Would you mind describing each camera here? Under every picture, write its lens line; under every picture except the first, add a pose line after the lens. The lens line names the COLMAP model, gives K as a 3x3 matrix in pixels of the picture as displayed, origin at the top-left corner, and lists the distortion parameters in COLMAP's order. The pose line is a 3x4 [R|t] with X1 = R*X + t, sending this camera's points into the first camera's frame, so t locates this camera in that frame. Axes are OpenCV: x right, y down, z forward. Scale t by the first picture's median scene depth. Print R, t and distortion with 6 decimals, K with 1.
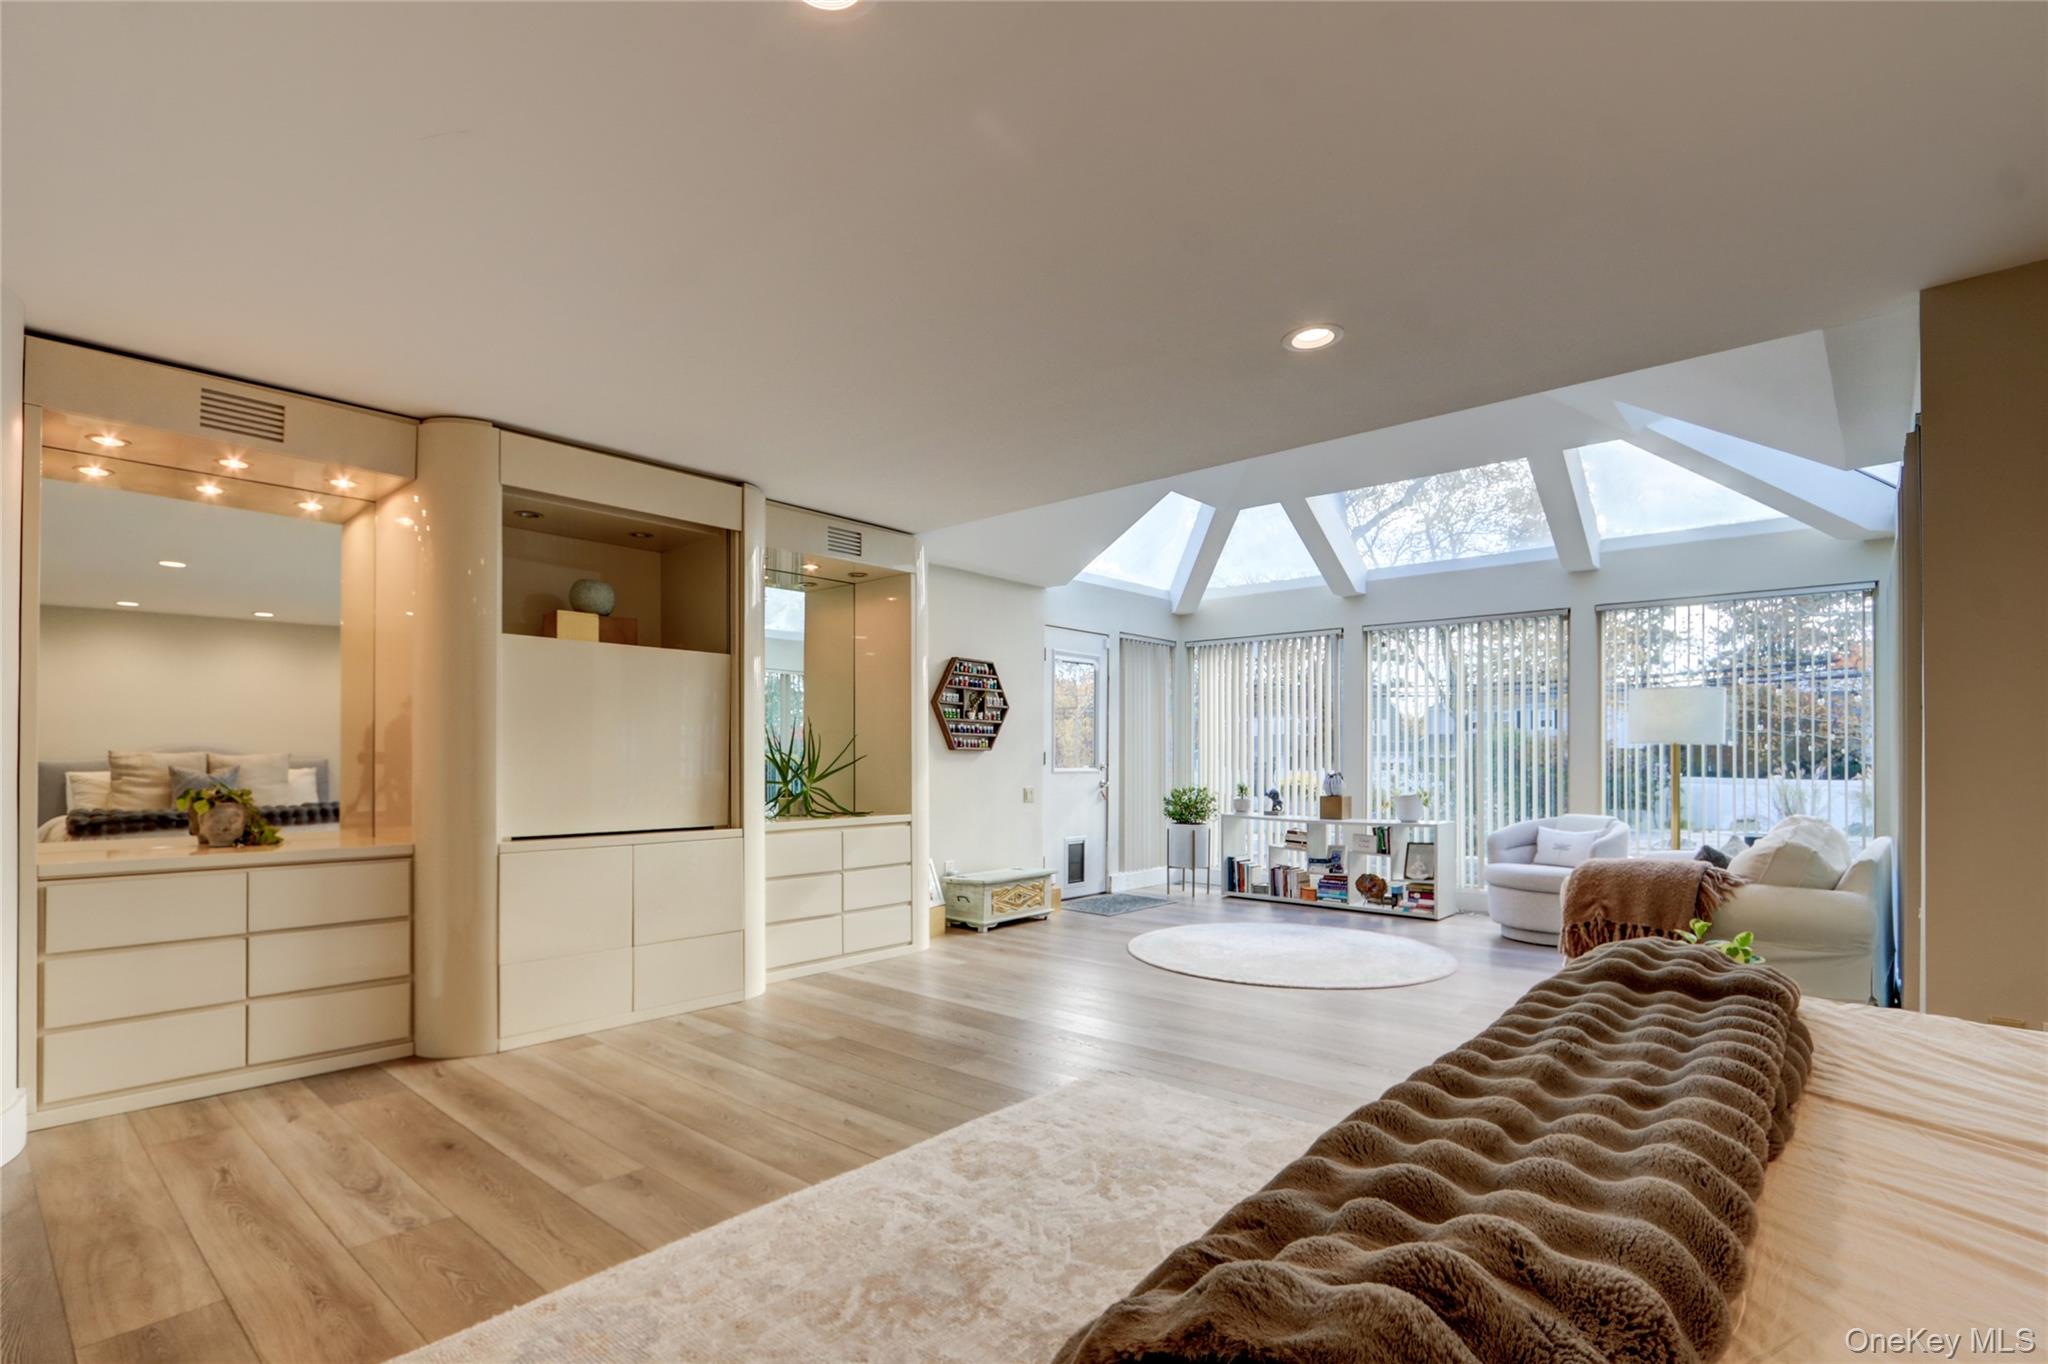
lens RADIAL K [[983.4, 0, 1024.7], [0, 983.4, 755.0], [0, 0, 1]] dist [-0.002957, 0.000008]
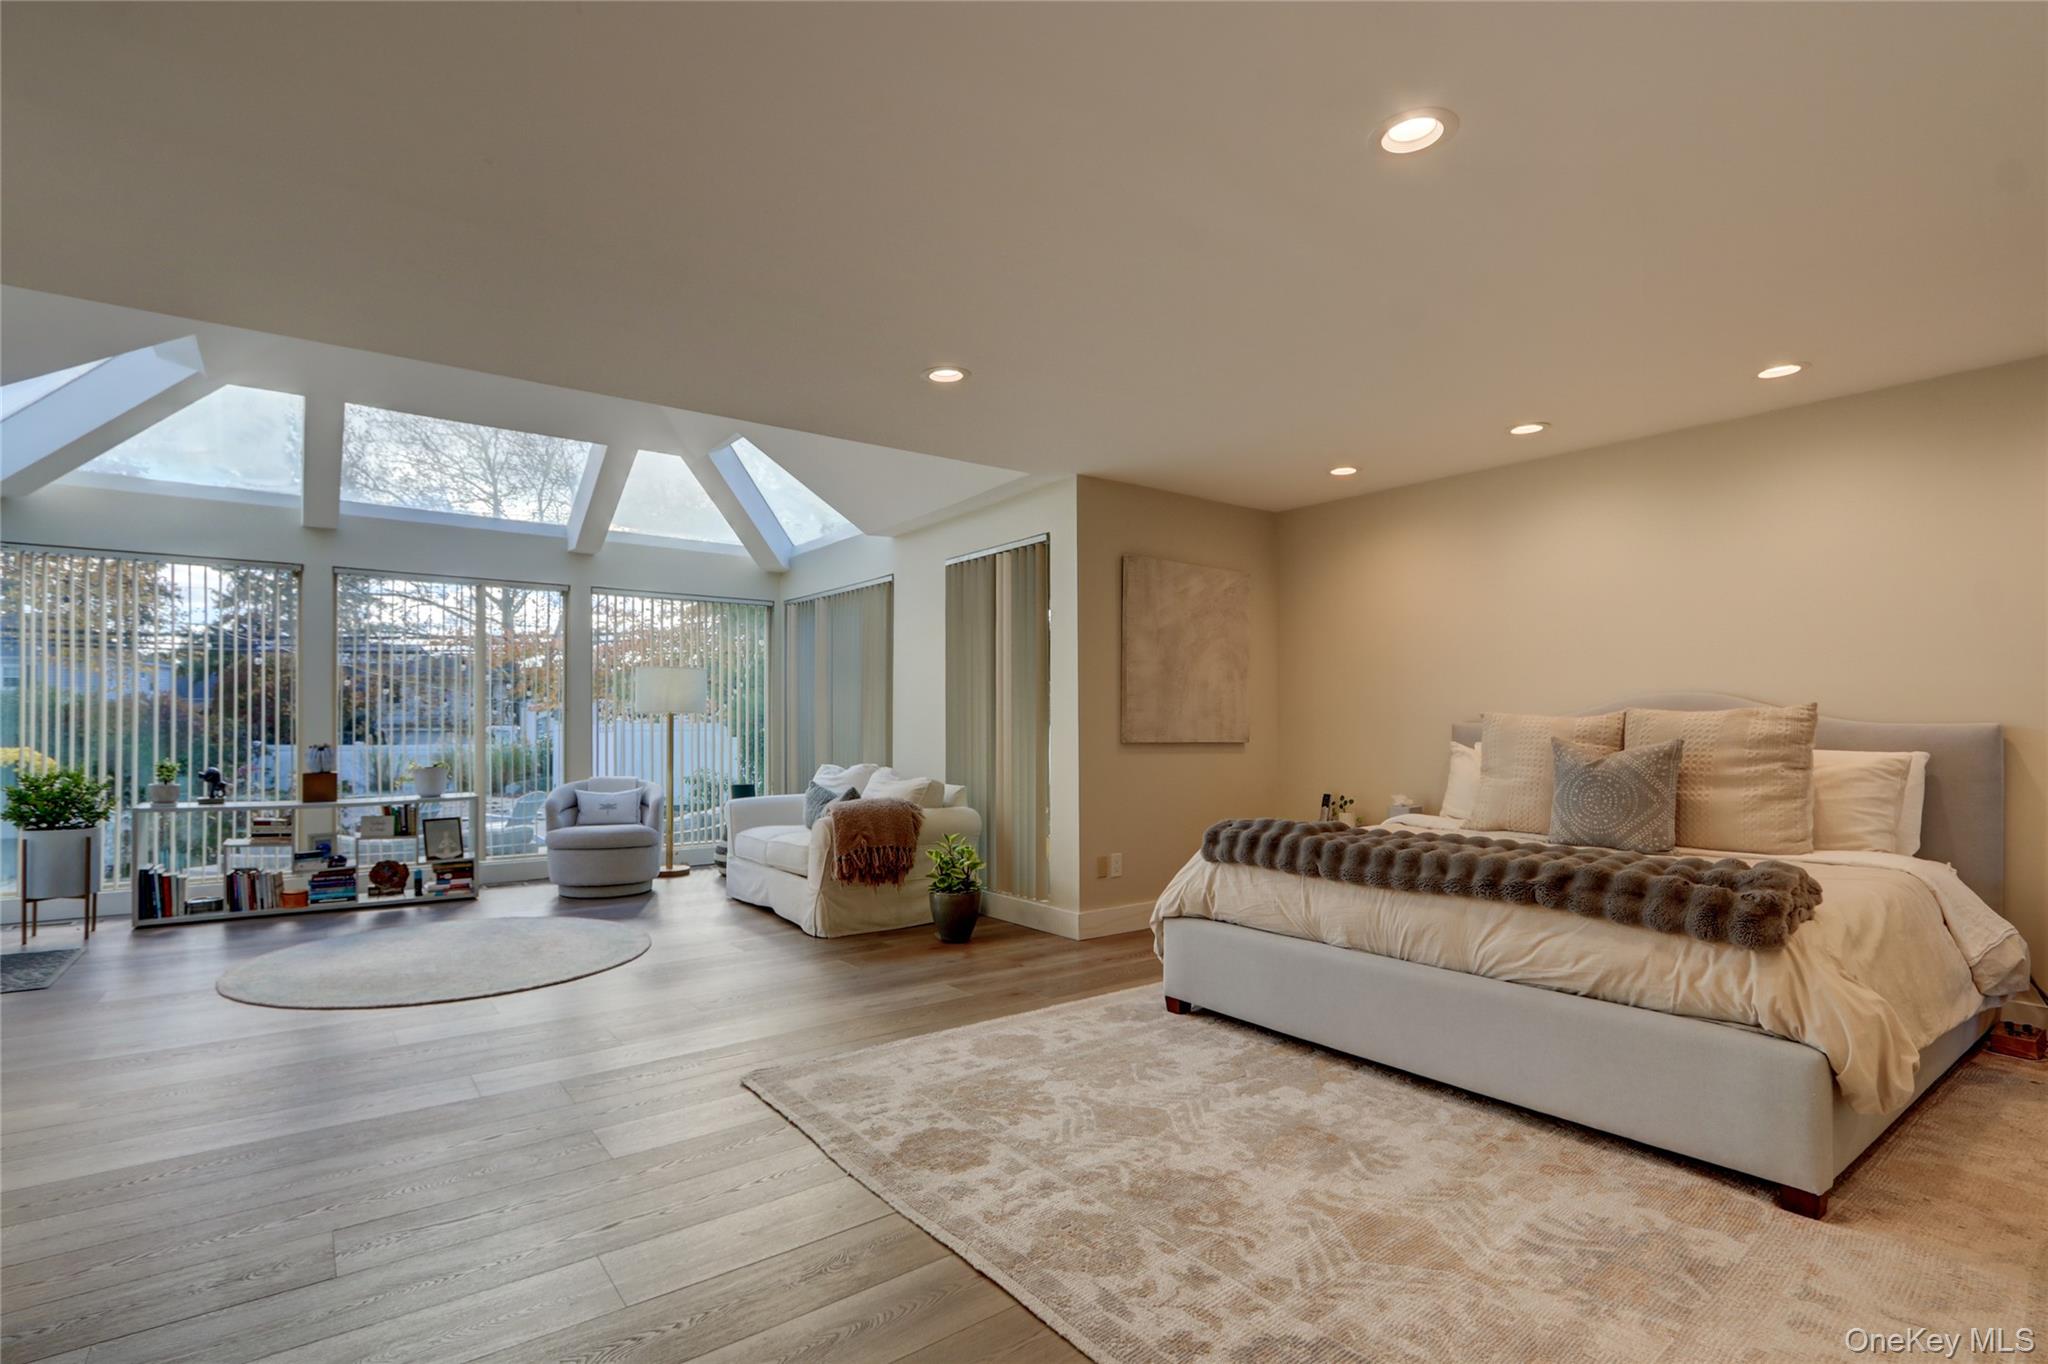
lens RADIAL K [[966.0, 0, 1019.2], [0, 966.0, 726.3], [0, 0, 1]] dist [-0.003144, -0.000553]
pose [[0.207430, -0.003394, 0.978244, -0.347674], [-0.000294, 0.999994, 0.003532, 0.000383], [-0.978250, -0.001020, 0.207428, 0.277292]]
